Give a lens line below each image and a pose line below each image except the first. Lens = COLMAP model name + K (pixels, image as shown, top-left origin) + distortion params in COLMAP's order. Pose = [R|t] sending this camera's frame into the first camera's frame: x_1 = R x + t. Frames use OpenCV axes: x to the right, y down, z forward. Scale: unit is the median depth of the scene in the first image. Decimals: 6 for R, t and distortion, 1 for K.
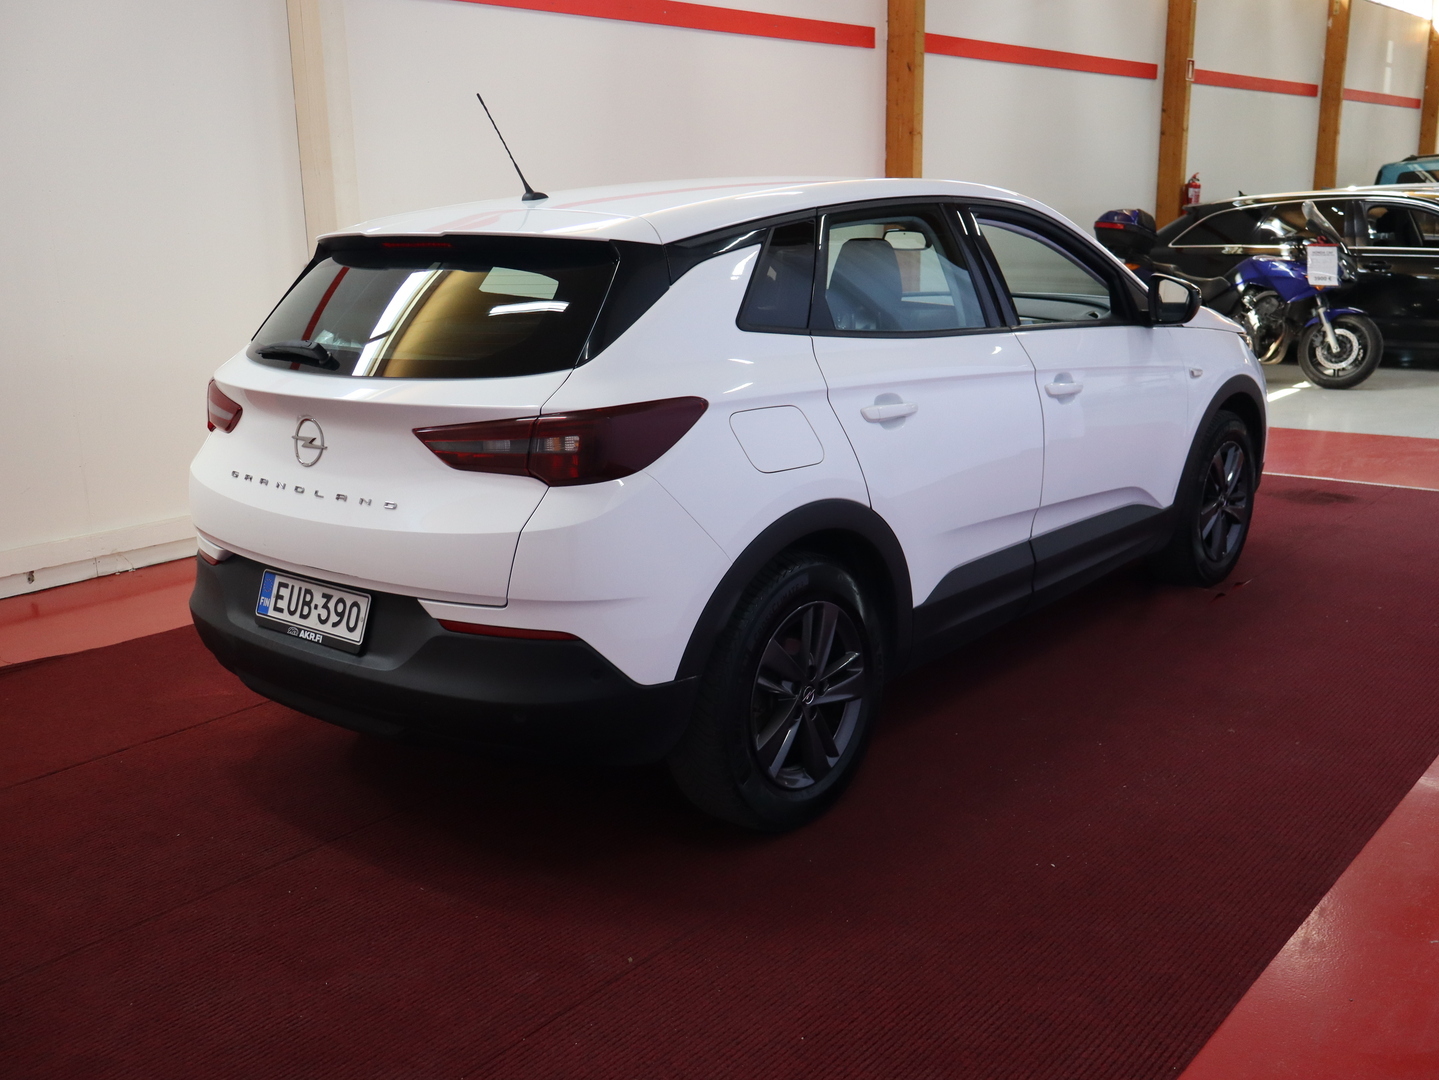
lens RADIAL K [[1372.4, 0, 719.5], [0, 1372.4, 540.0], [0, 0, 1]] dist [0.004170, -0.006303]
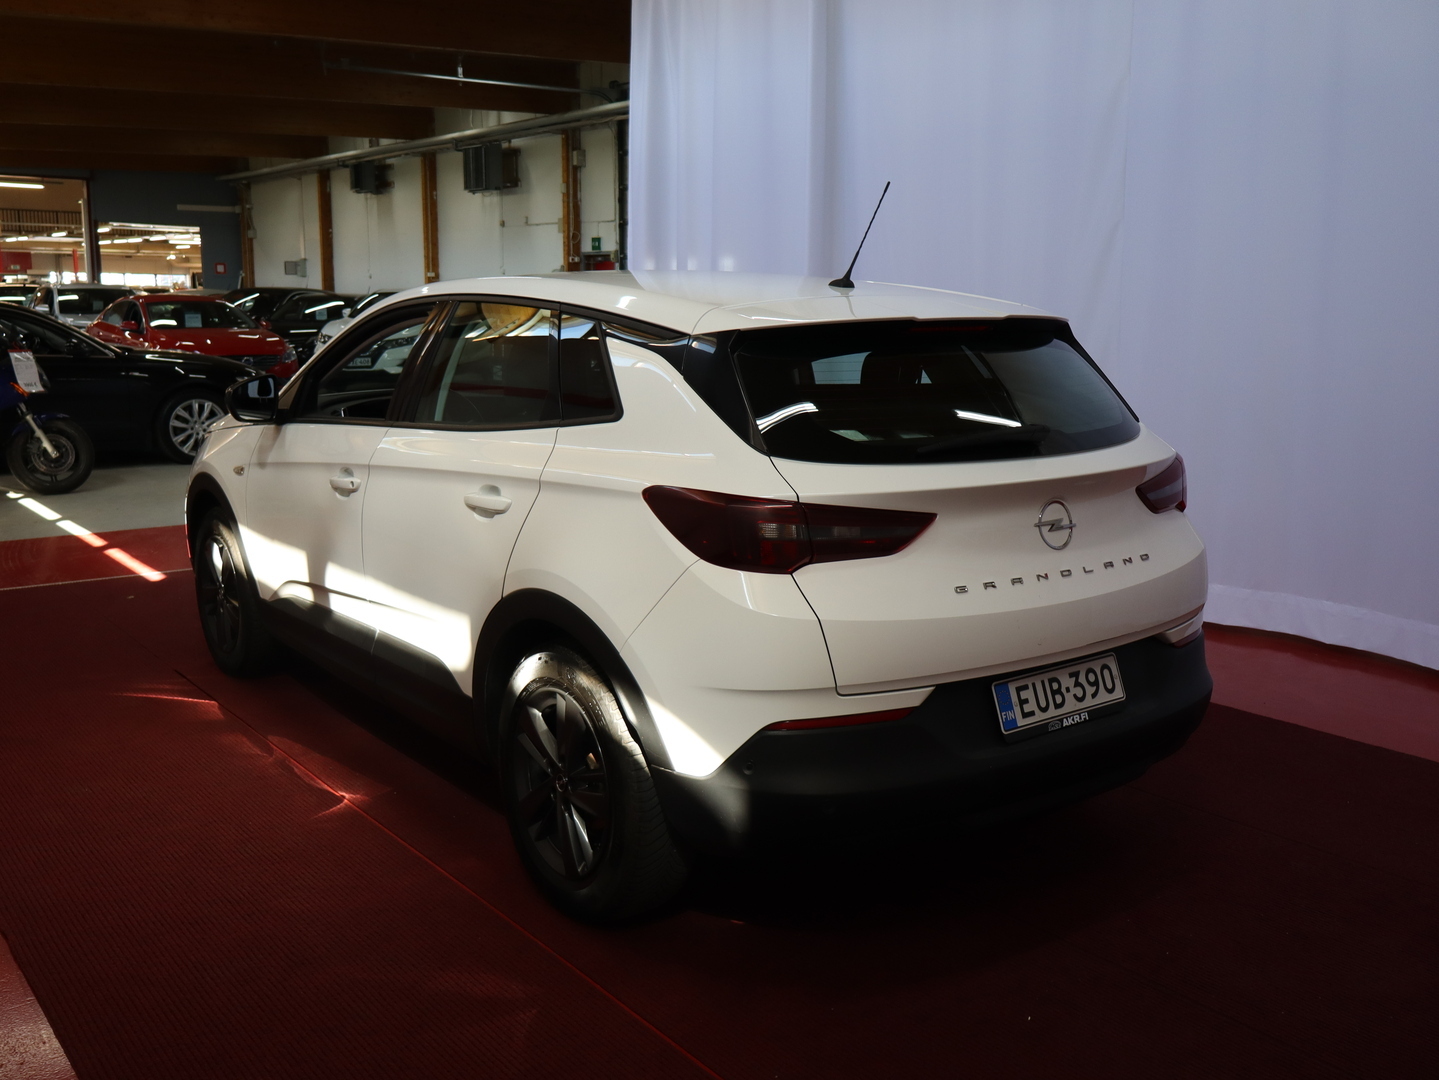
lens RADIAL K [[1372.4, 0, 719.5], [0, 1372.4, 540.0], [0, 0, 1]] dist [0.004170, -0.006303]
pose [[0.224095, -0.146135, 0.963549, -1.274025], [0.224644, 0.969815, 0.094840, -0.203578], [-0.948323, 0.195202, 0.250159, 0.962589]]
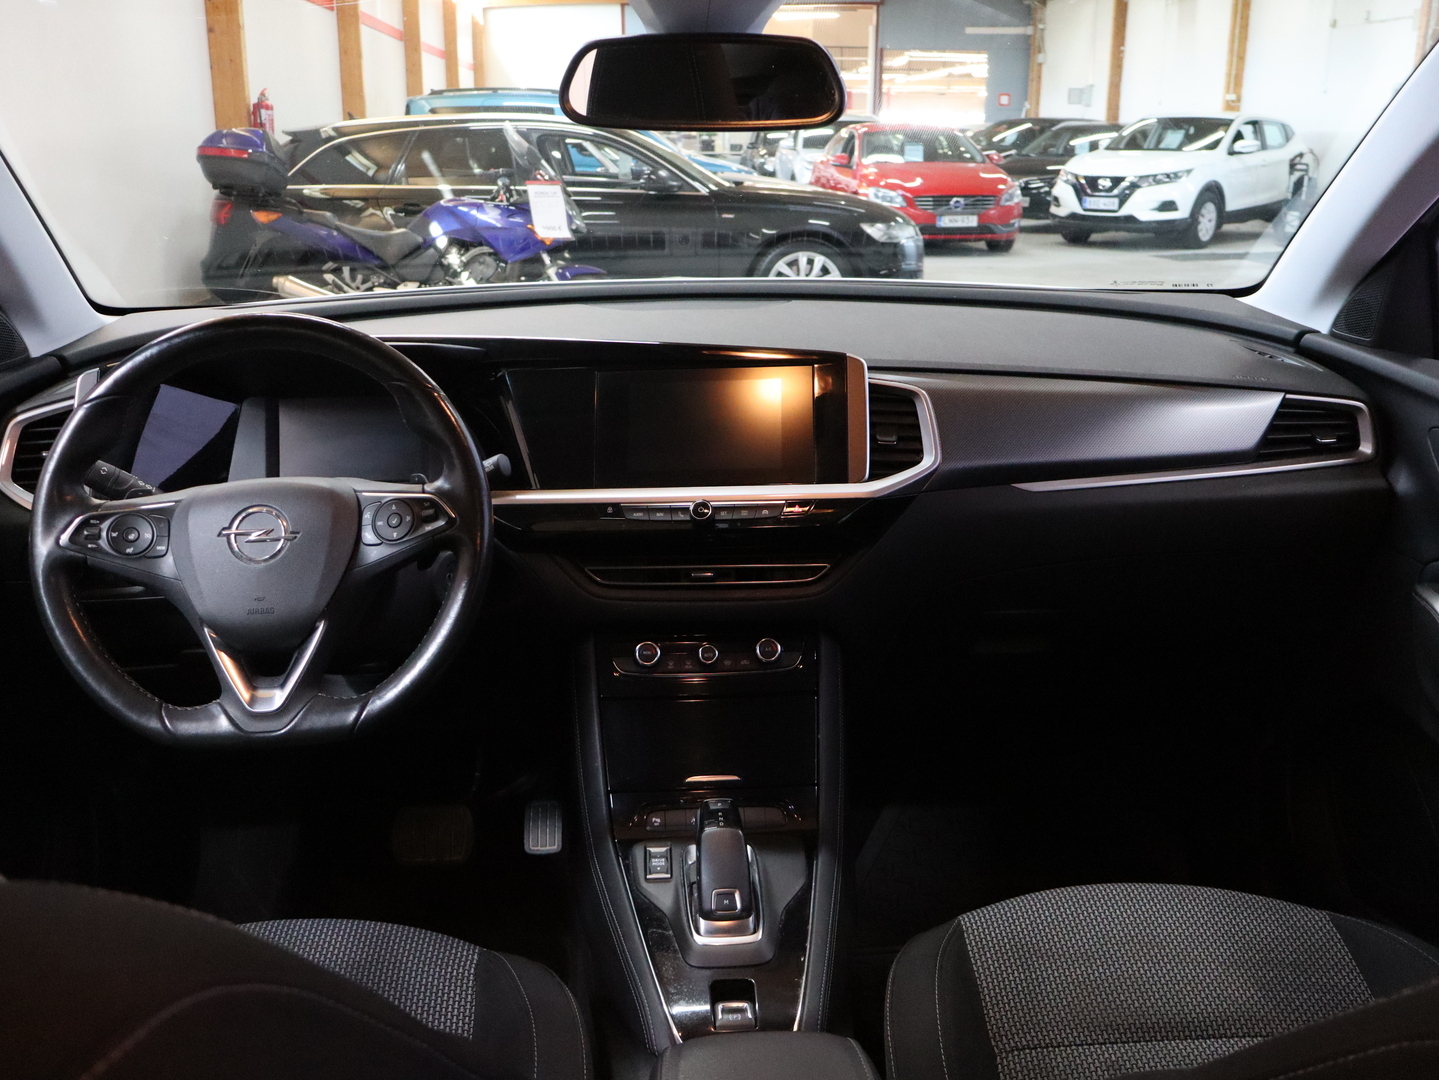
lens RADIAL K [[1330.5, 0, 719.5], [0, 1330.5, 540.0], [0, 0, 1]] dist [0.032658, 0.002146]
pose [[0.720849, -0.179813, 0.669360, -0.035464], [0.152268, 0.983252, 0.100154, -0.257664], [-0.676159, 0.029726, 0.736156, 1.281423]]
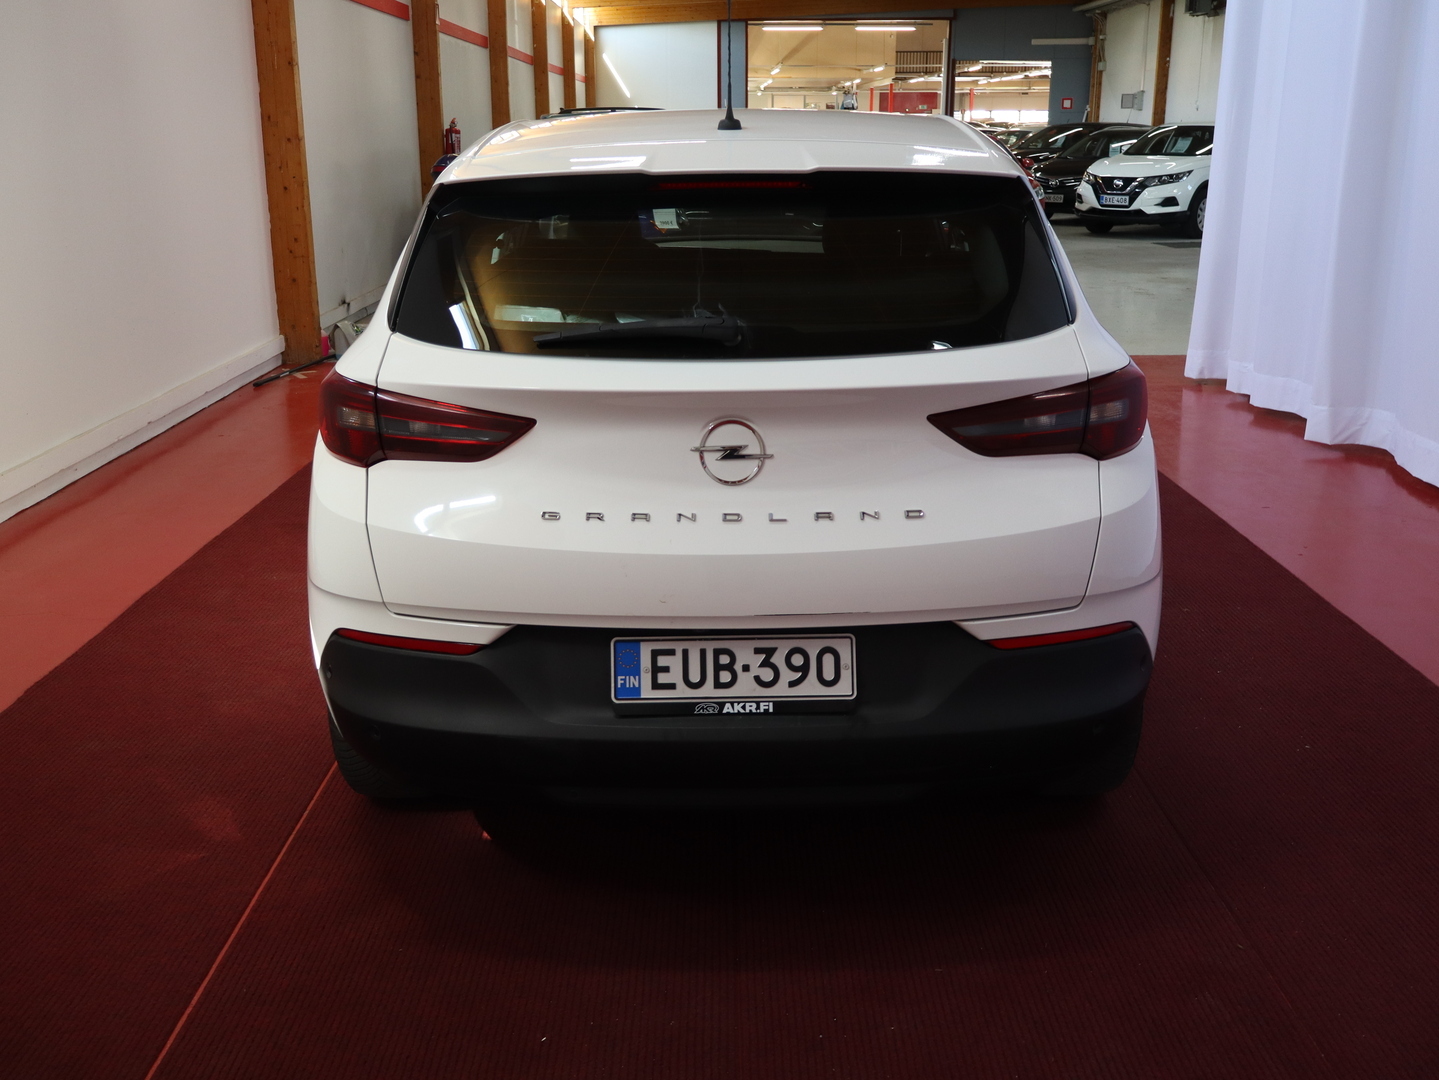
lens RADIAL K [[1330.5, 0, 719.5], [0, 1330.5, 540.0], [0, 0, 1]] dist [0.032658, 0.002146]
pose [[0.766851, -0.169773, 0.618965, -0.741823], [0.142784, 0.985340, 0.093366, -0.090819], [-0.625742, 0.016781, 0.779850, 0.432772]]
